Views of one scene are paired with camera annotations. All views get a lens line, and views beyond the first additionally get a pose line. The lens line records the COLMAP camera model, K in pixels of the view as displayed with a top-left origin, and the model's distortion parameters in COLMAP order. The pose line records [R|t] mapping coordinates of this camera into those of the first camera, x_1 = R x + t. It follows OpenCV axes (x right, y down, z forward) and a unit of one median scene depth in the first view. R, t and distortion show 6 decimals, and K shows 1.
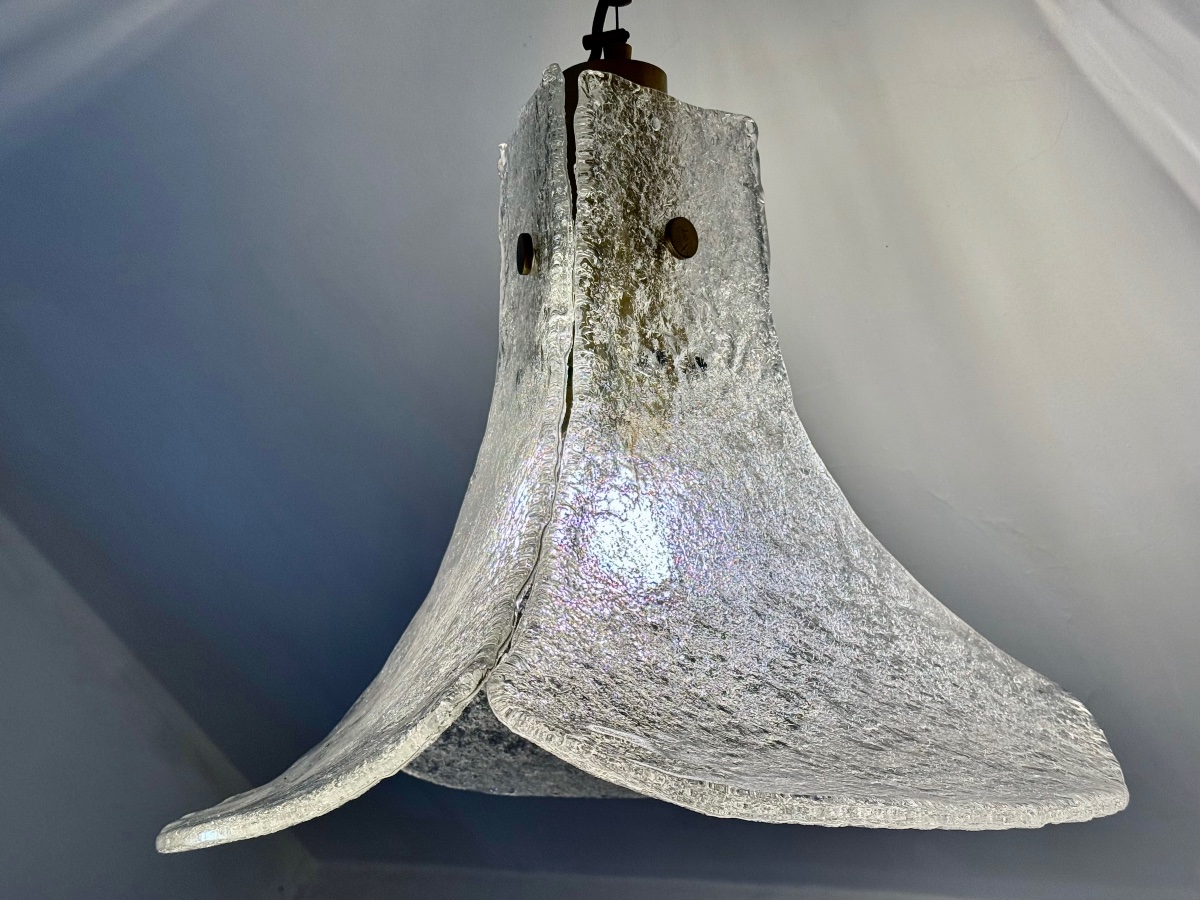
lens RADIAL K [[1803.3, 0, 600.0], [0, 1803.3, 450.0], [0, 0, 1]] dist [0.183152, -0.124961]
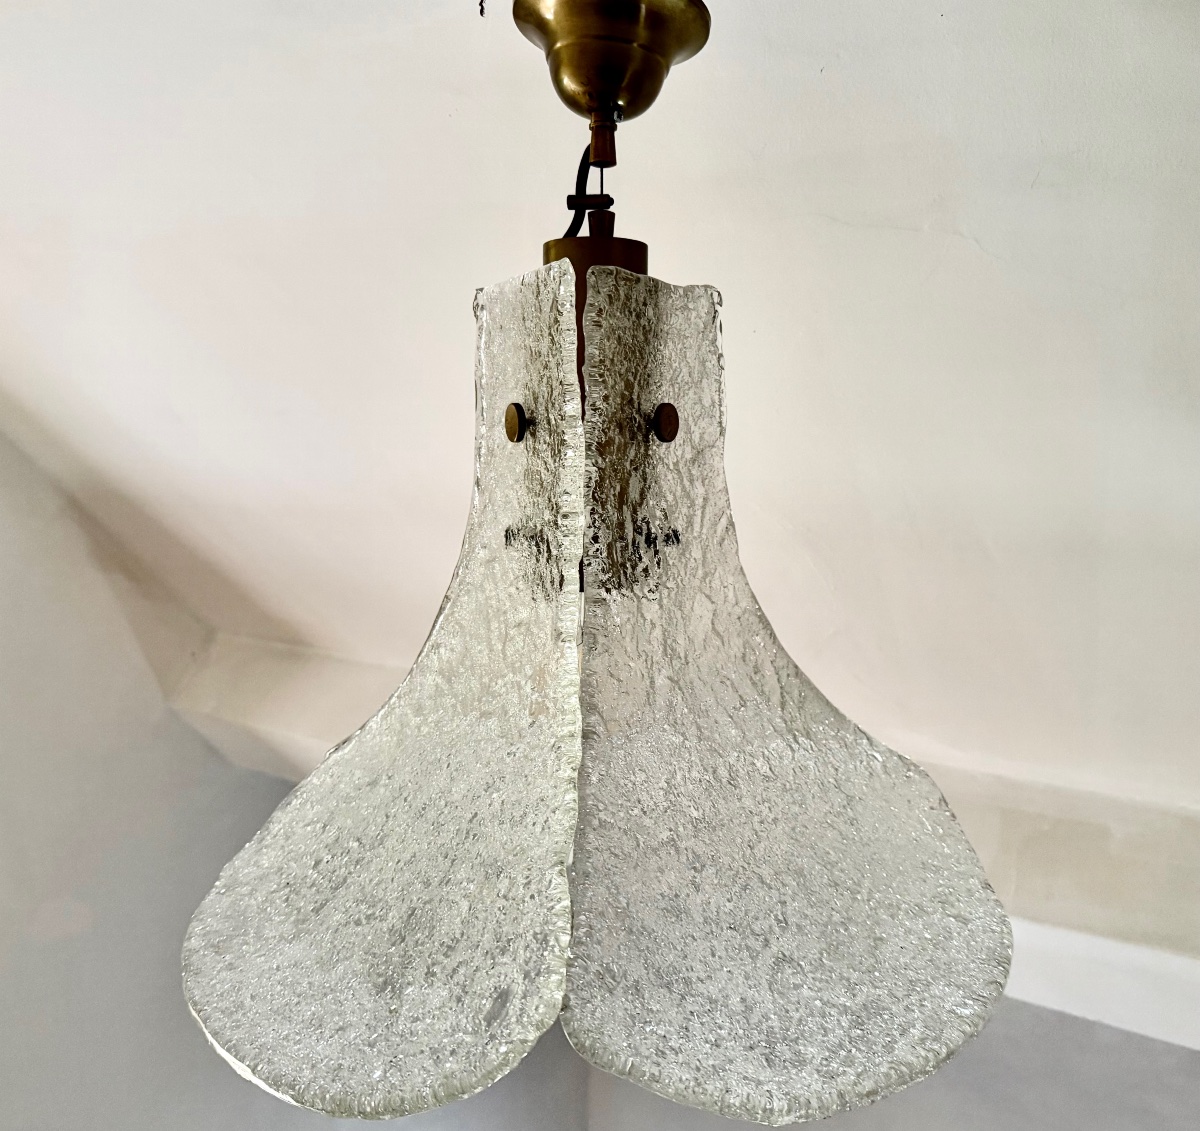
lens RADIAL K [[1142.7, 0, 631.6], [0, 1142.7, 566.9], [0, 0, 1]] dist [0.203920, -0.504292]
pose [[0.975040, 0.002927, 0.222010, -0.128205], [-0.061744, 0.964046, 0.258462, -0.210808], [-0.213272, -0.265719, 0.940164, 0.337307]]
